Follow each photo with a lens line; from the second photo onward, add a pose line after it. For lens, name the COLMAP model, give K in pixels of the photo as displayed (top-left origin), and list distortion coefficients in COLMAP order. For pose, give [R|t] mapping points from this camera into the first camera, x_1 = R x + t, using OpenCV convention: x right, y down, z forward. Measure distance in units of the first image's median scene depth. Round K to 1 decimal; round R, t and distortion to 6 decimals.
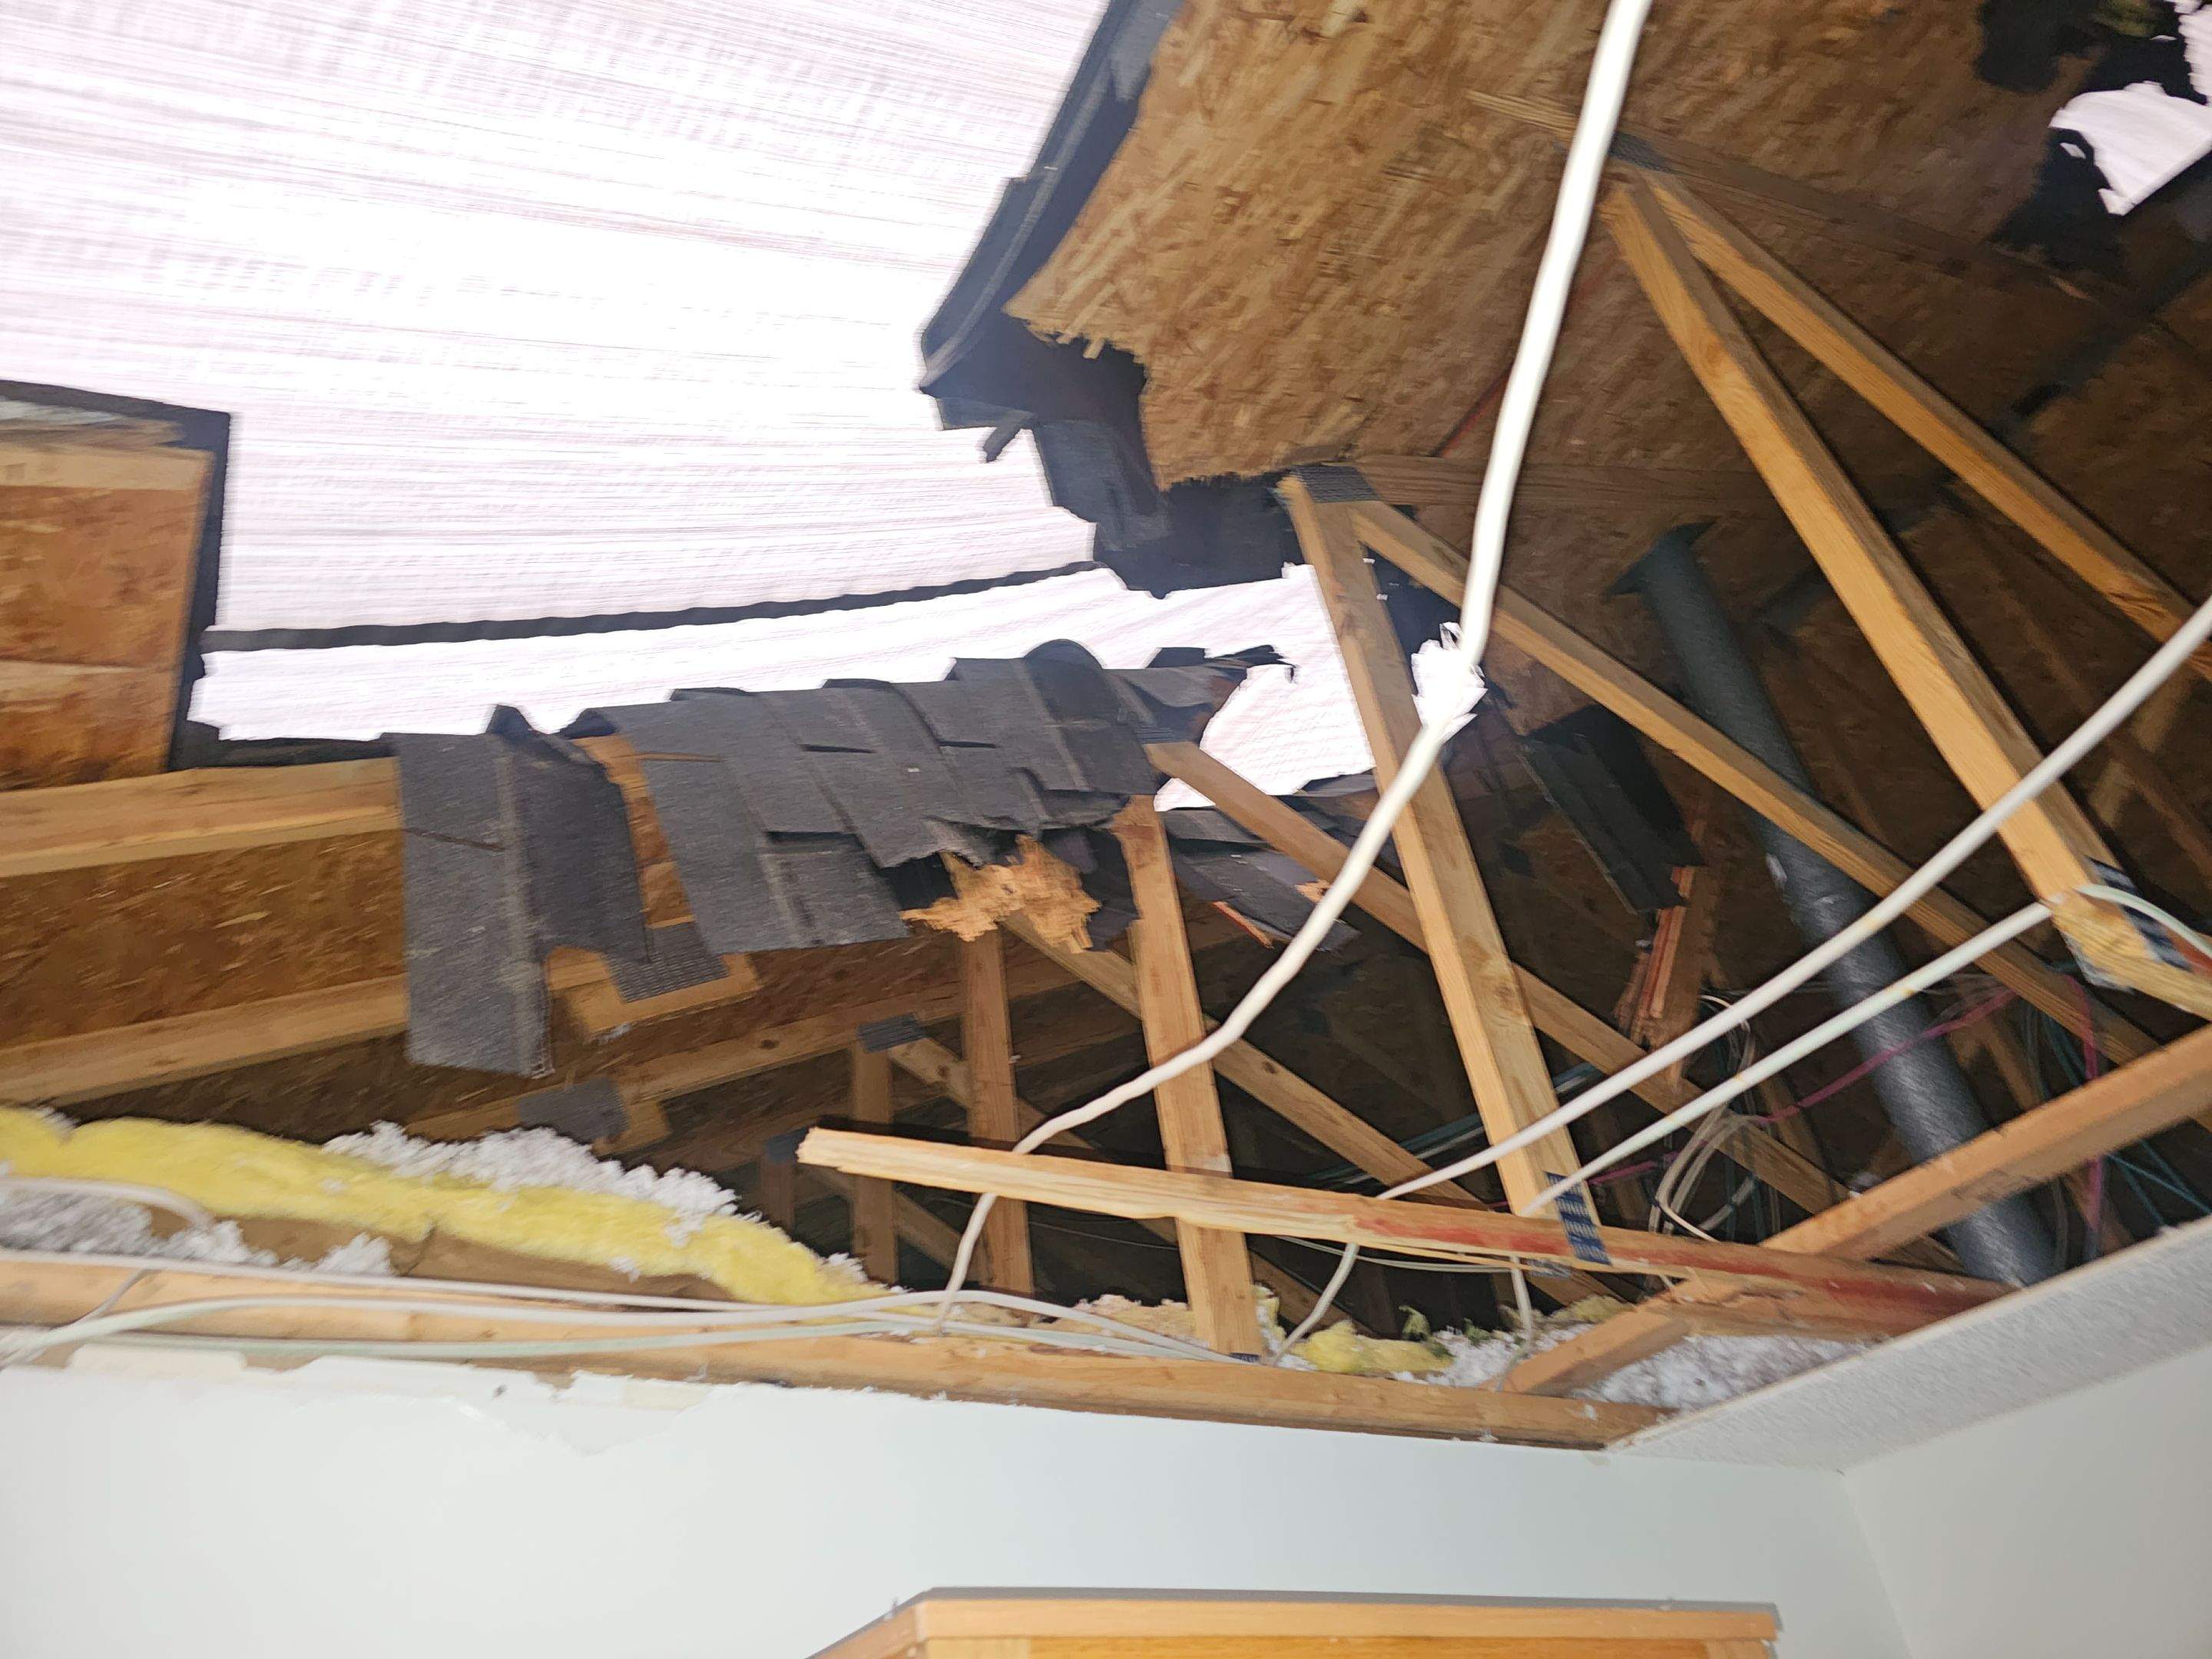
lens RADIAL K [[1469.9, 0, 1086.0], [0, 1469.9, 827.4], [0, 0, 1]] dist [0.067649, -0.051228]
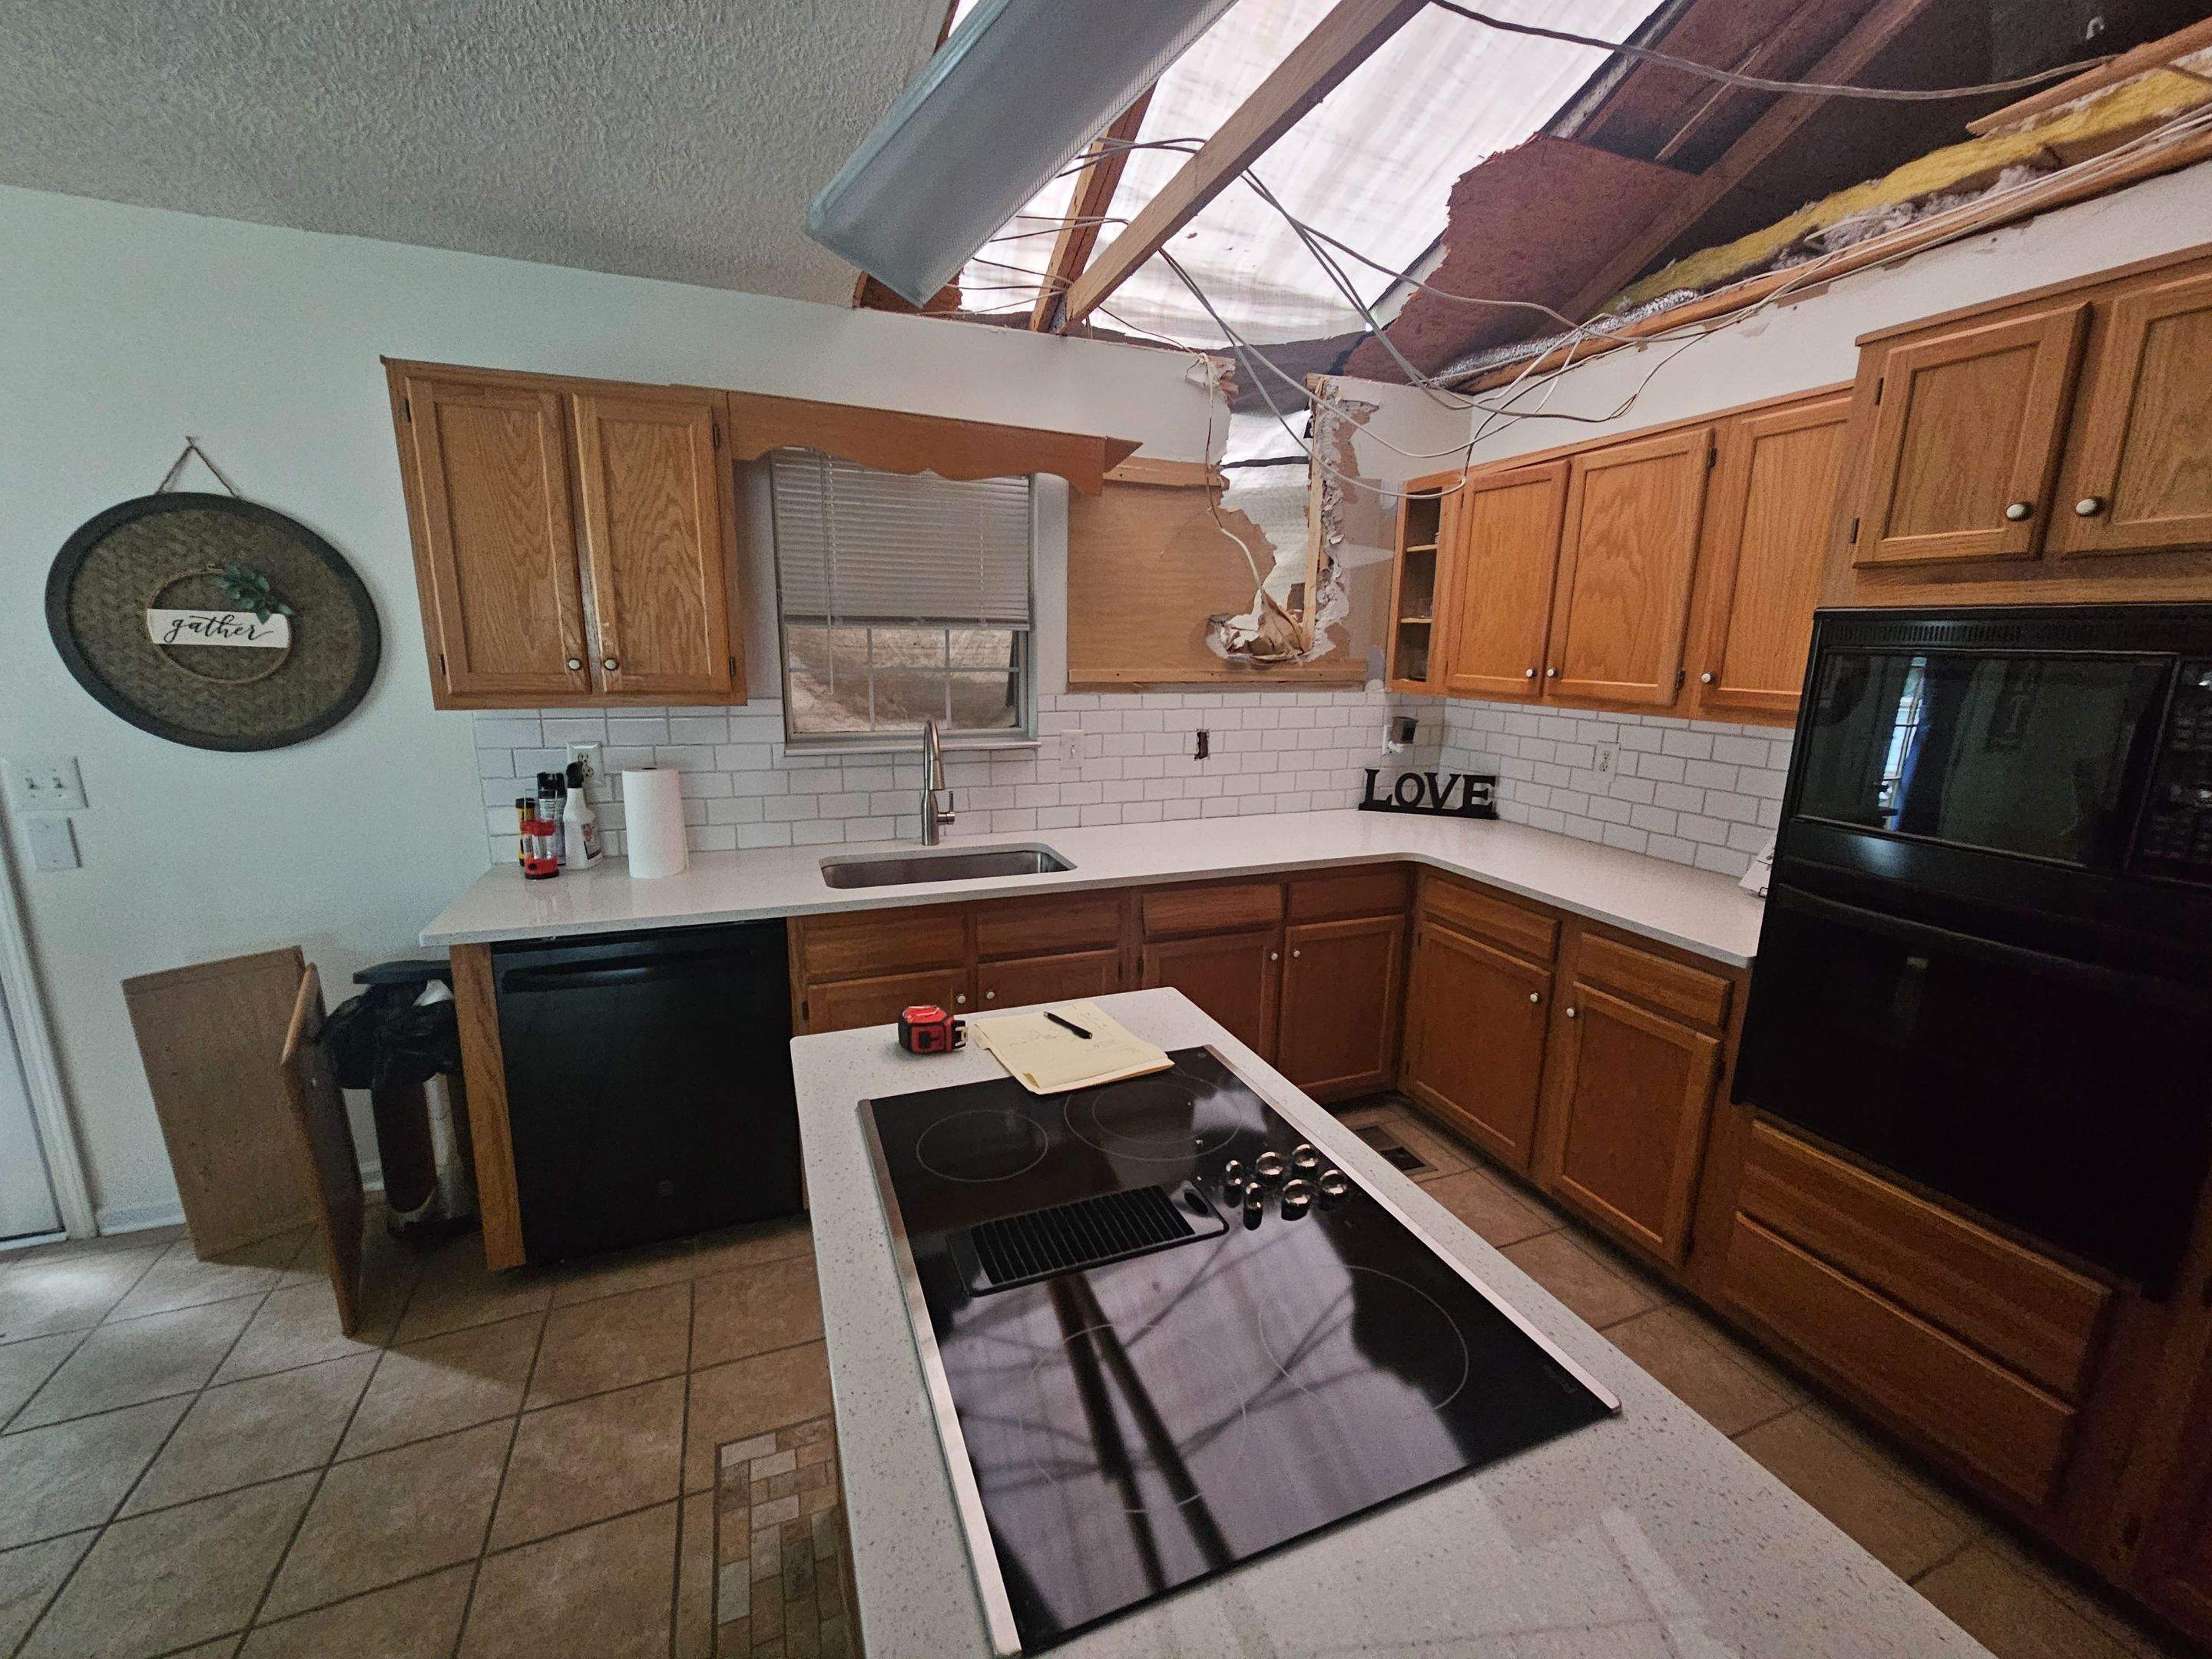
lens RADIAL K [[903.1, 0, 1108.4], [0, 903.1, 828.3], [0, 0, 1]] dist [-0.006695, 0.002503]
pose [[-0.143540, 0.299386, -0.943273, 1.156963], [0.608629, 0.778287, 0.154404, 0.018463], [0.780363, -0.551940, -0.293930, -0.166191]]
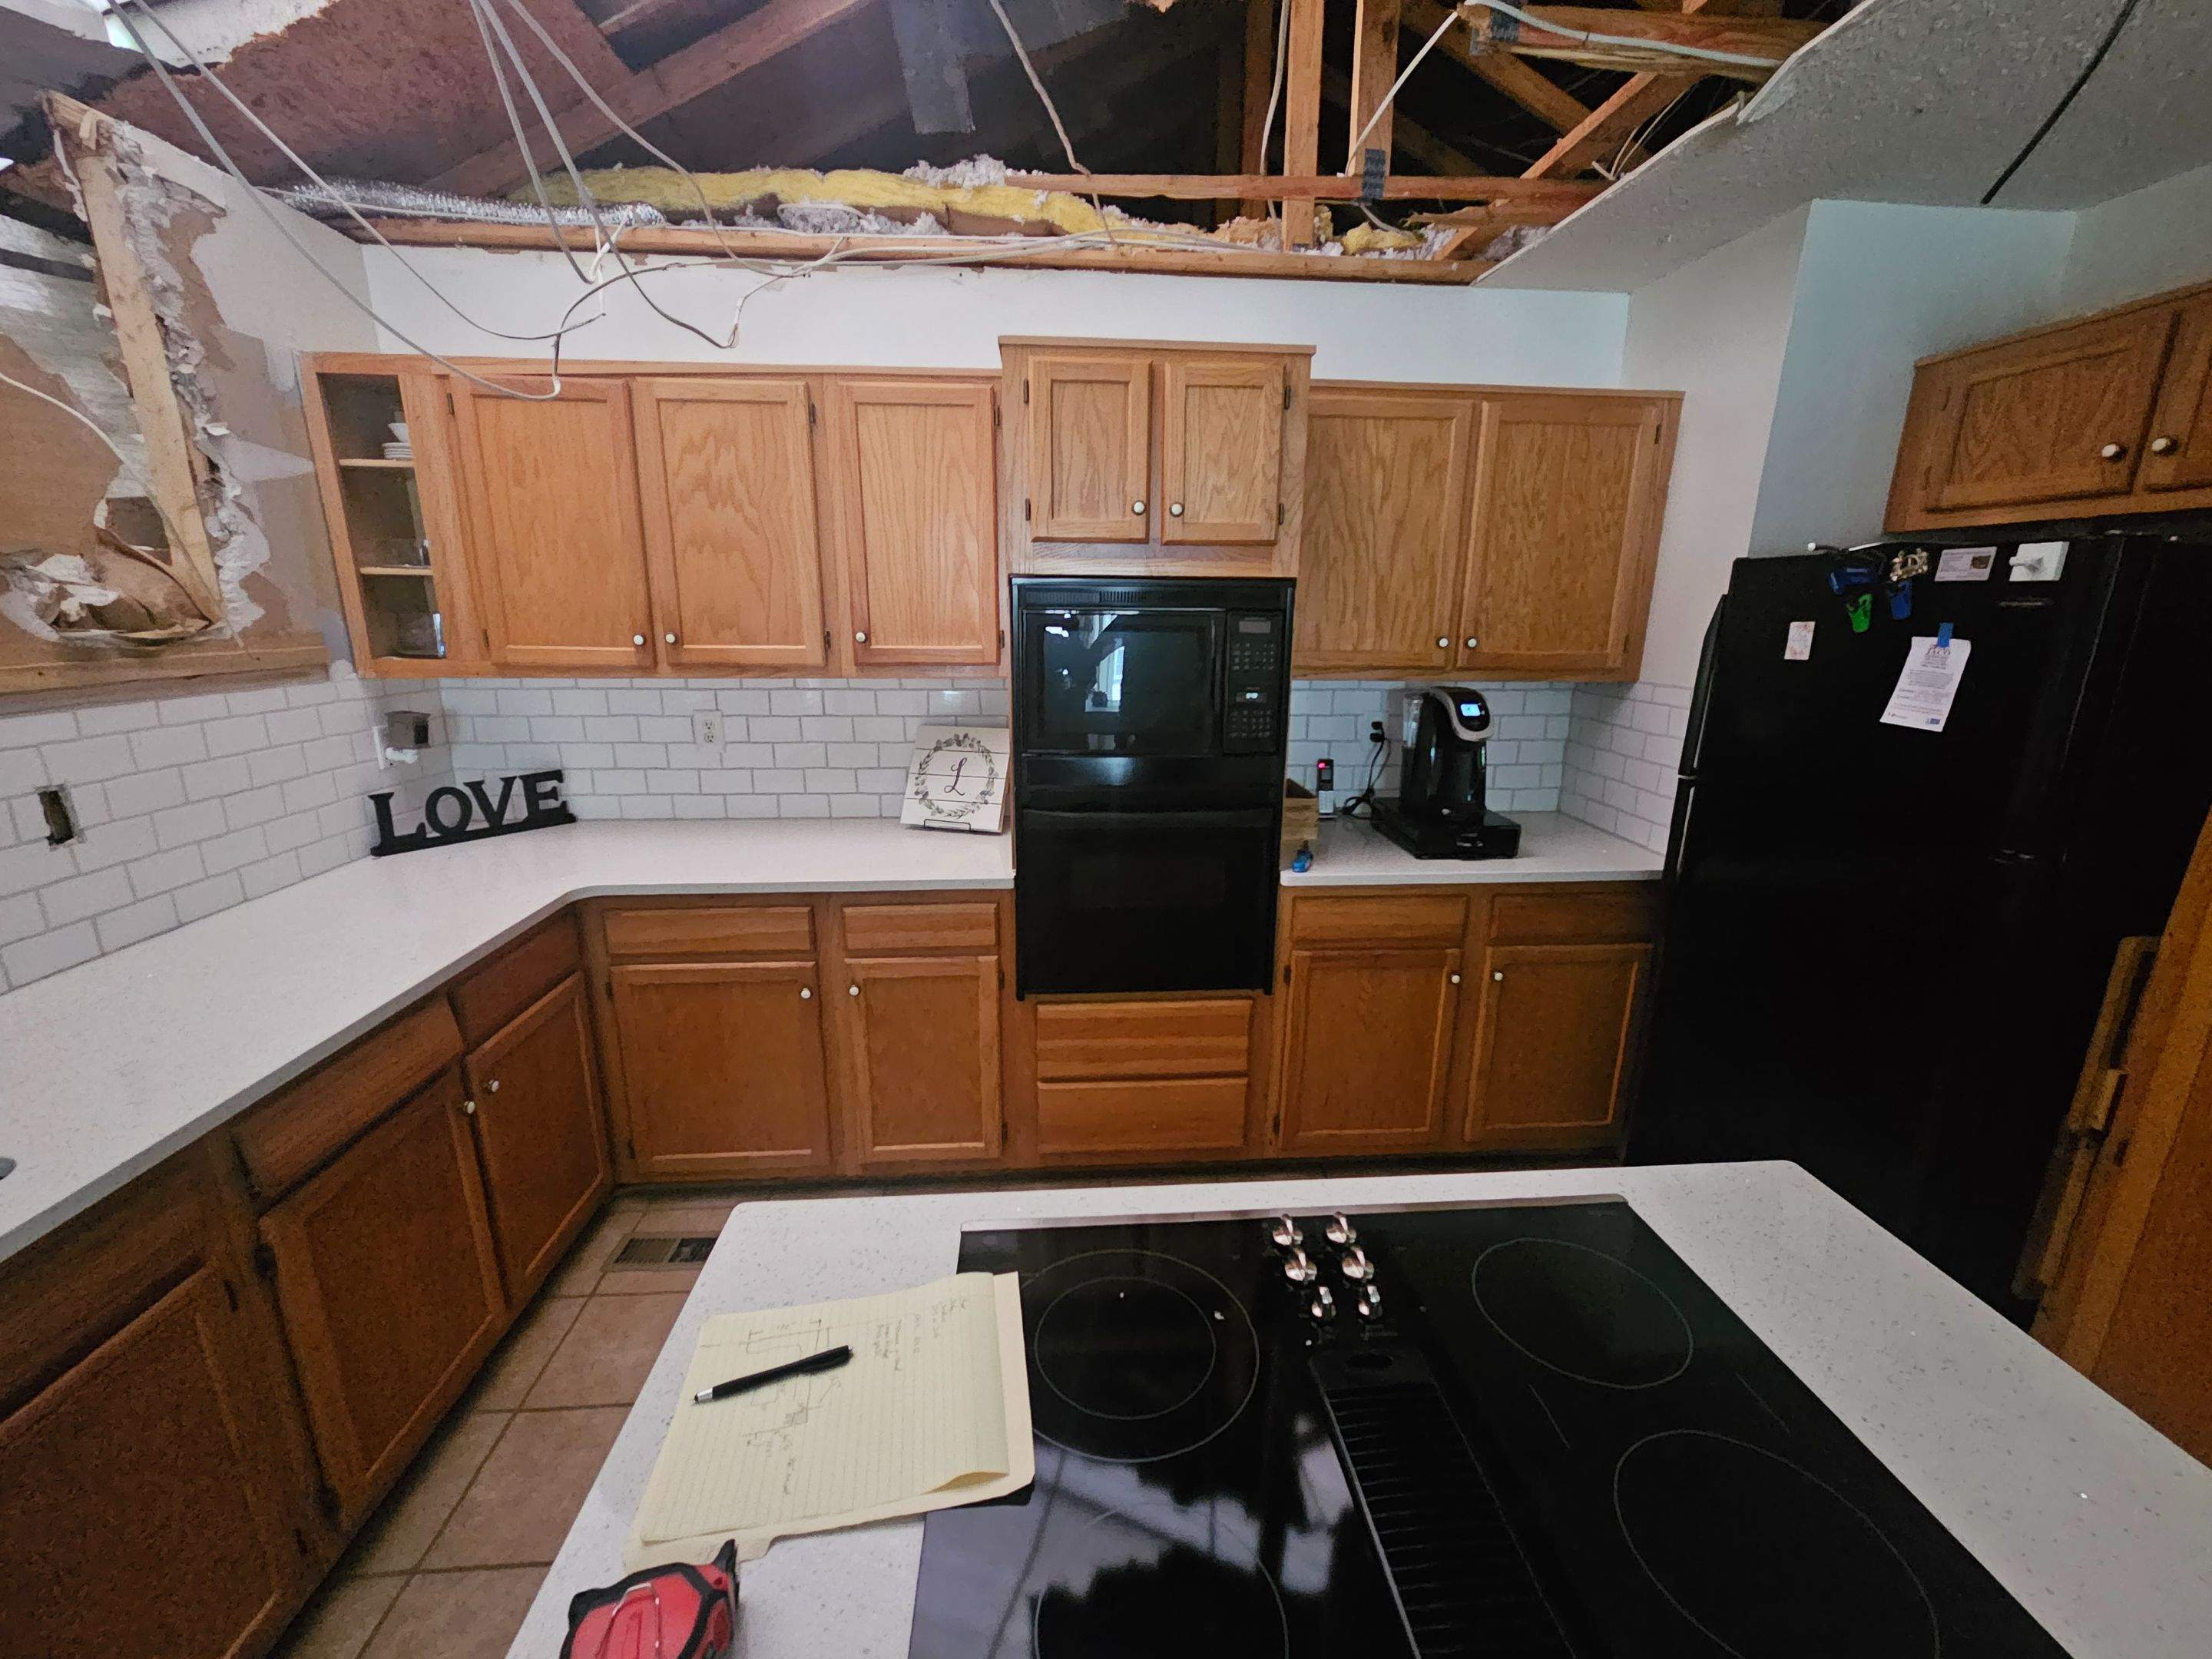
lens RADIAL K [[903.1, 0, 1108.3], [0, 903.1, 836.7], [0, 0, 1]] dist [-0.006695, 0.002503]
pose [[0.895304, 0.213706, -0.390845, 0.652702], [0.188591, 0.613049, 0.767206, -0.209430], [0.403563, -0.760593, 0.508562, -0.524585]]
